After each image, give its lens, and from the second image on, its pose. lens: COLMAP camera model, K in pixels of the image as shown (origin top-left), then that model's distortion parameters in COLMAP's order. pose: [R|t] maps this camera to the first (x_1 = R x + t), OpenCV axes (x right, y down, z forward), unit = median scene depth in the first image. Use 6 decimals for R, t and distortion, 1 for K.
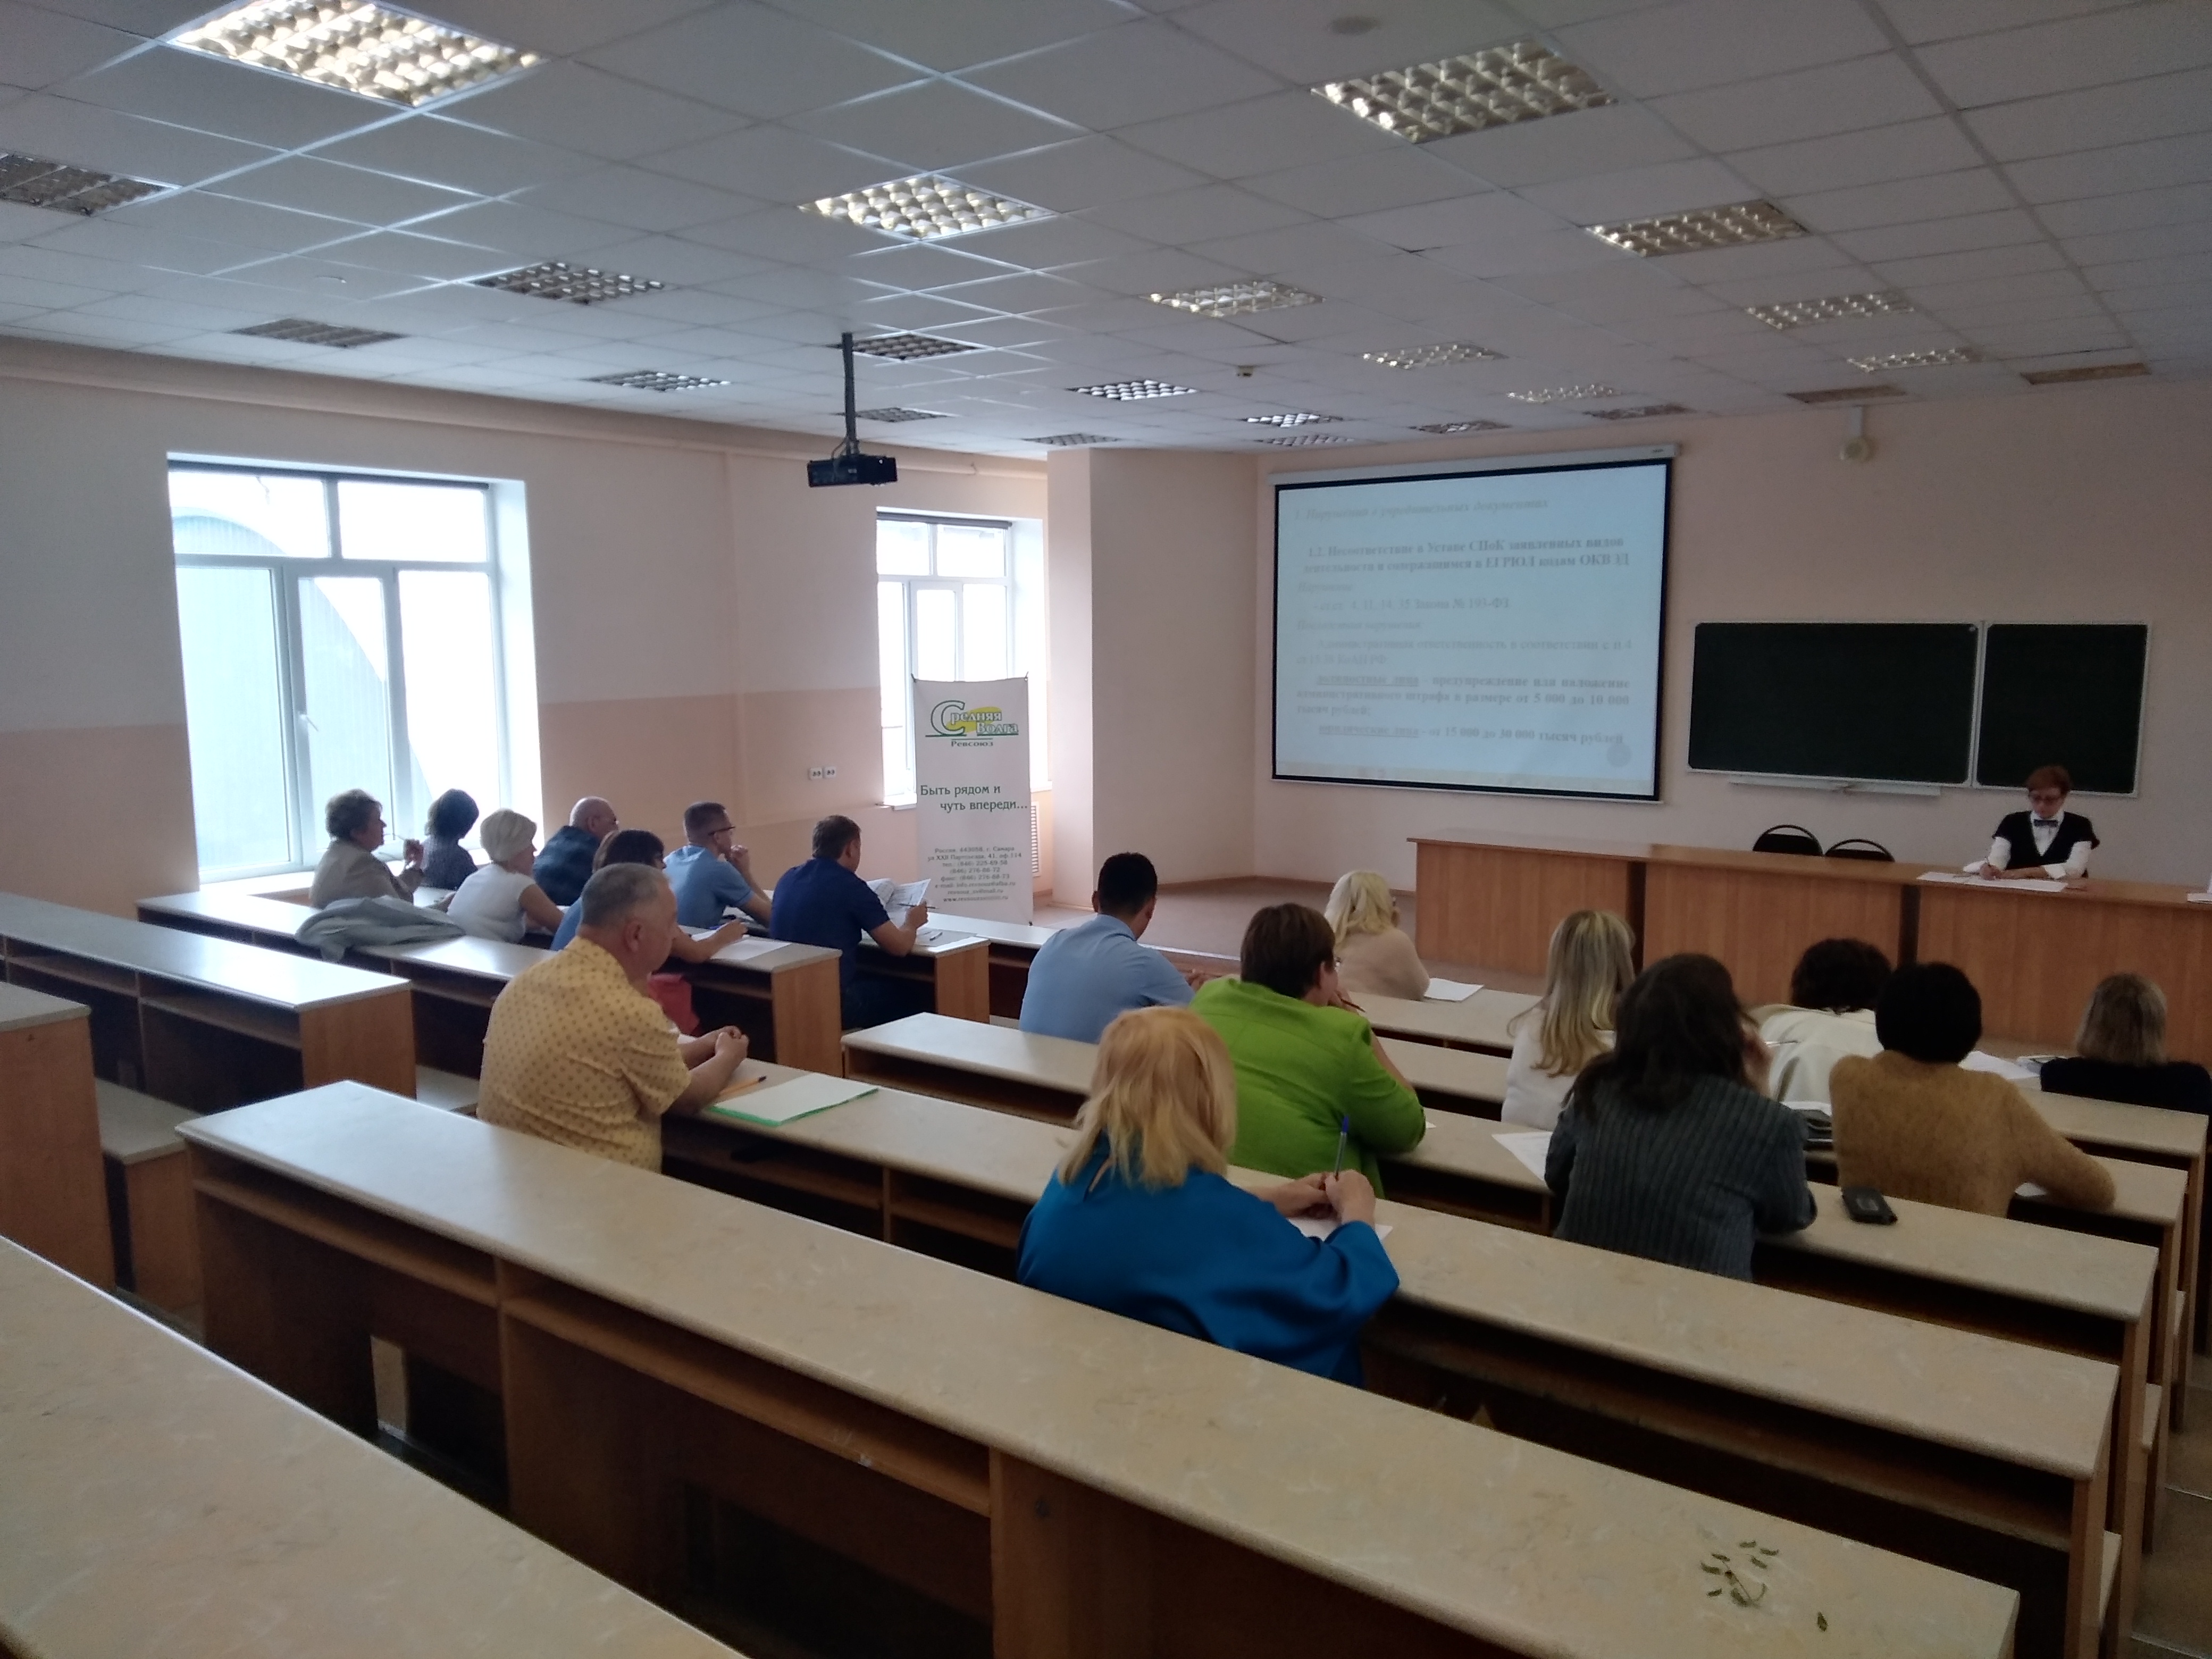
lens RADIAL K [[1607.4, 0, 1112.5], [0, 1607.4, 828.6], [0, 0, 1]] dist [0.045902, -0.051840]
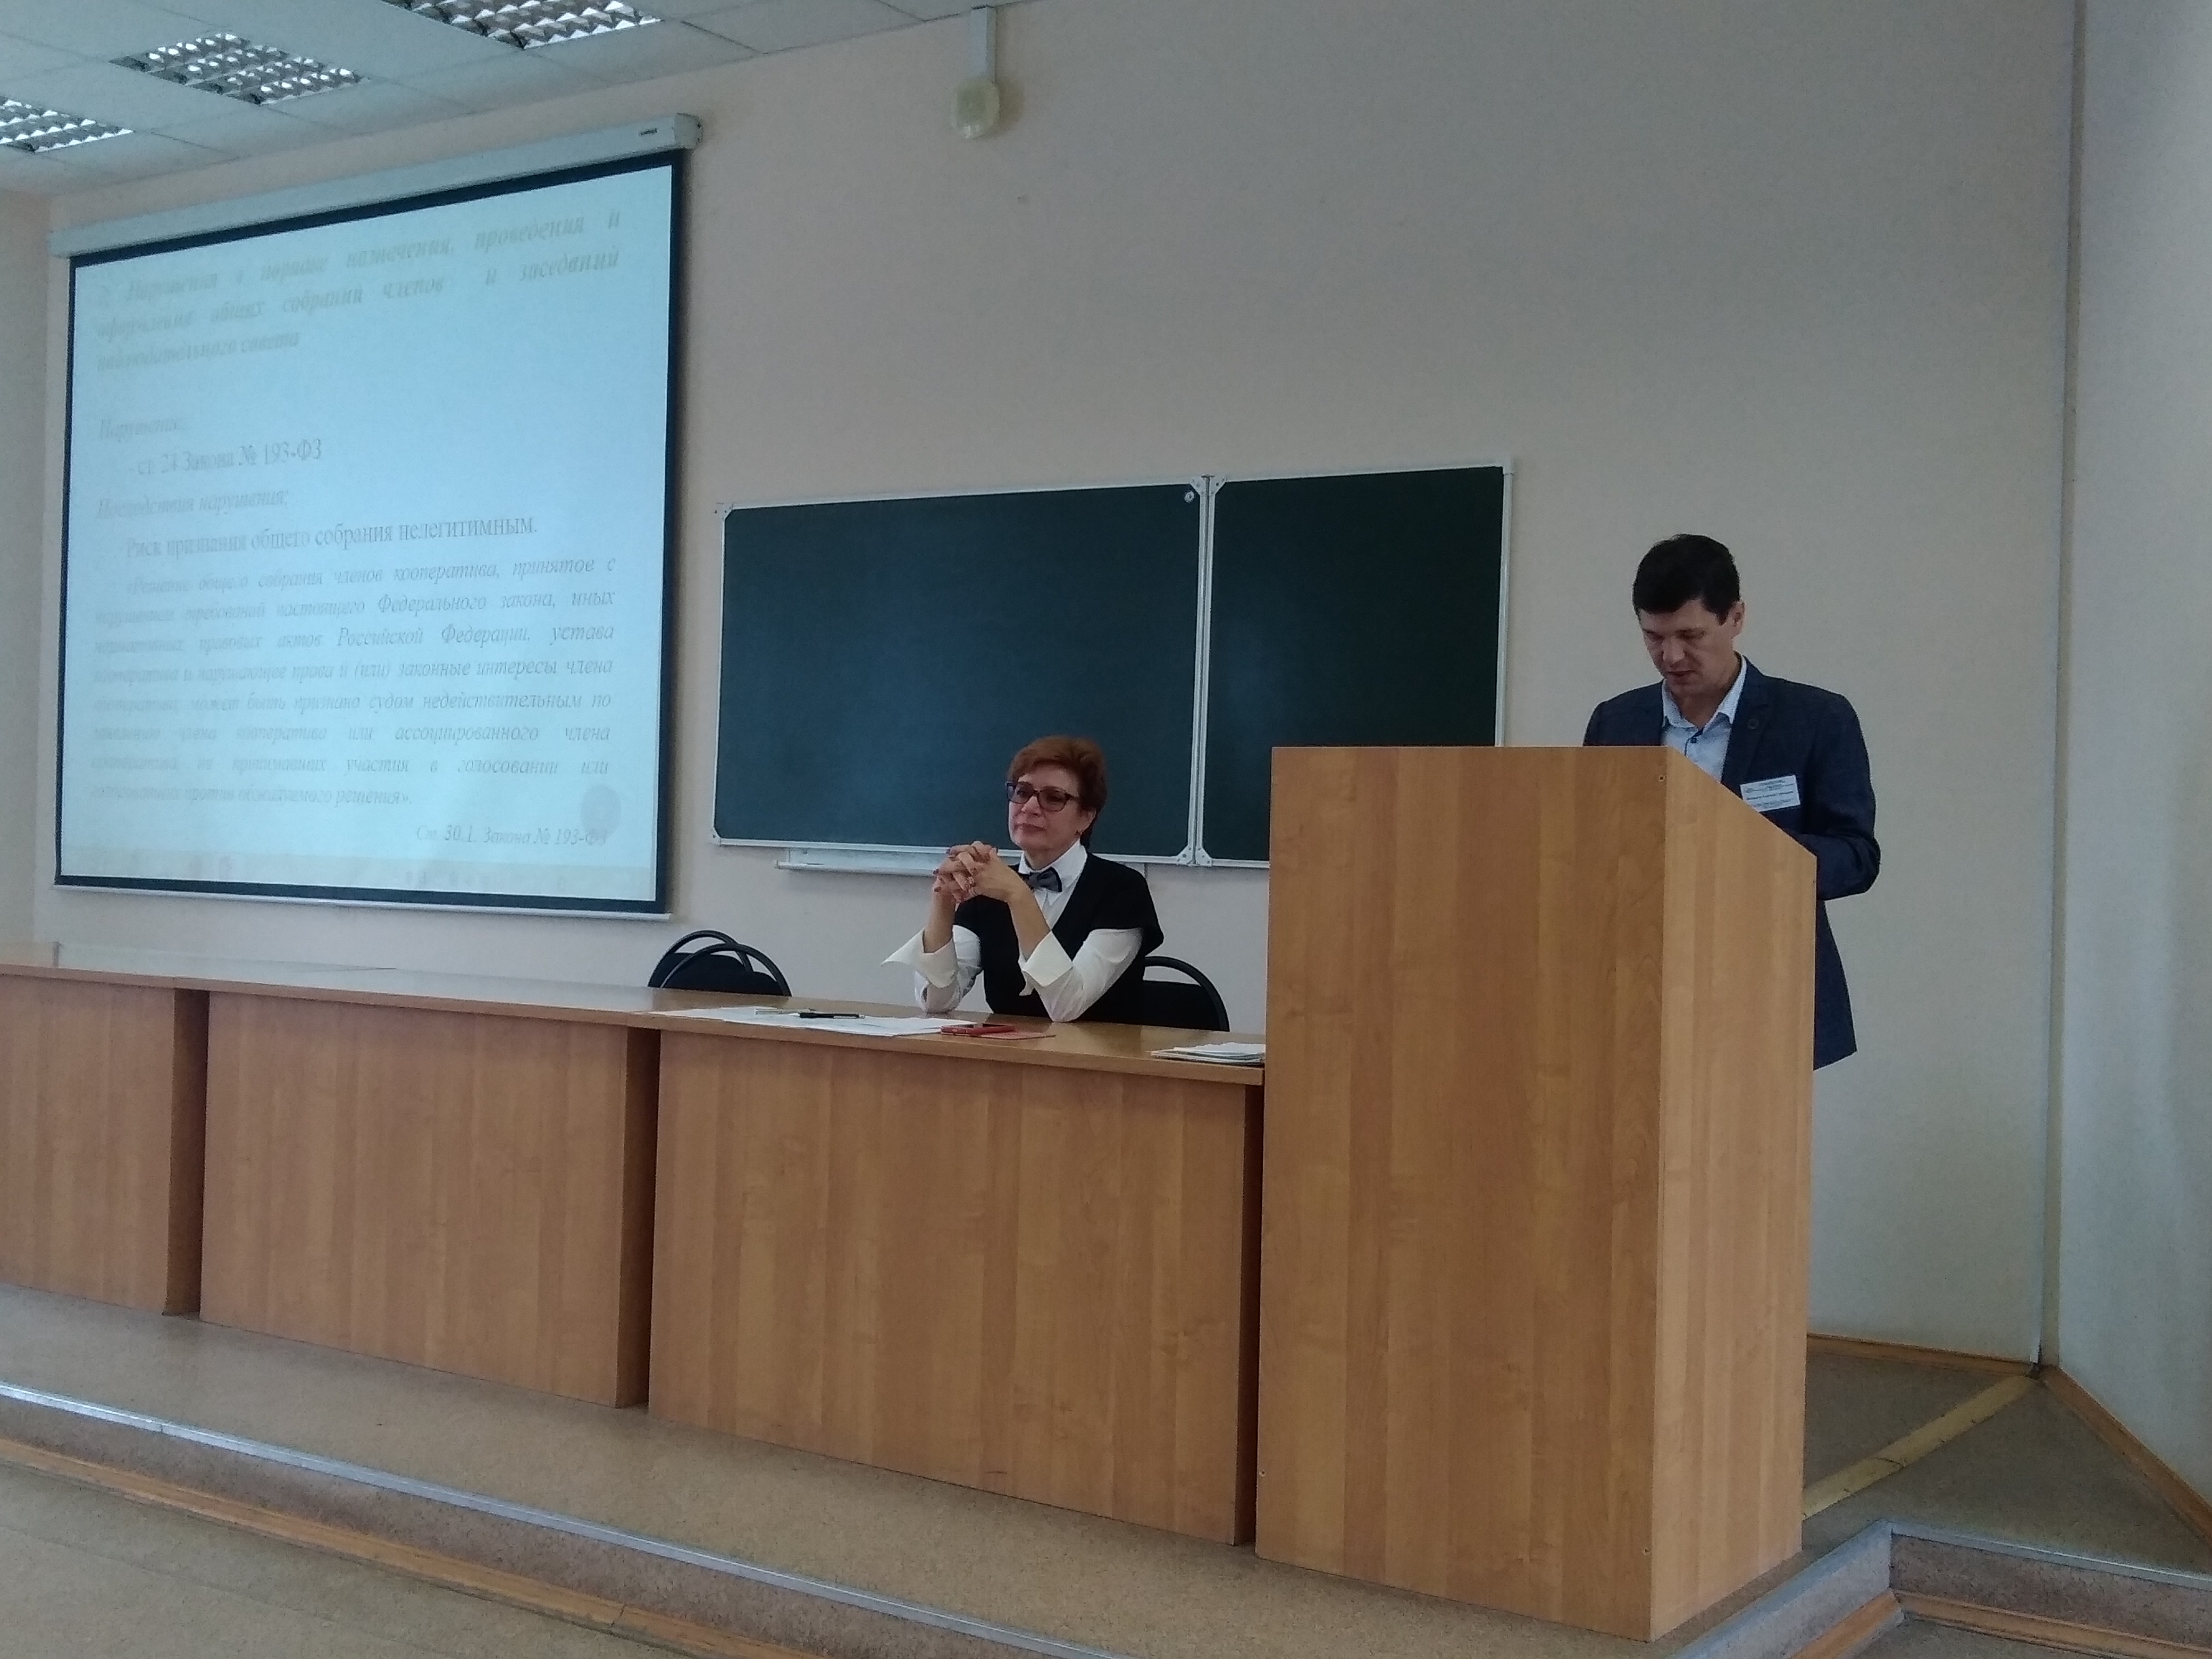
lens RADIAL K [[2528.5, 0, 1097.2], [0, 2528.5, 836.7], [0, 0, 1]] dist [0.061824, -0.012950]
pose [[0.998283, 0.029775, 0.050434, 0.429126], [-0.023394, 0.992168, -0.122698, 0.045306], [-0.053693, 0.121308, 0.991162, 0.311870]]
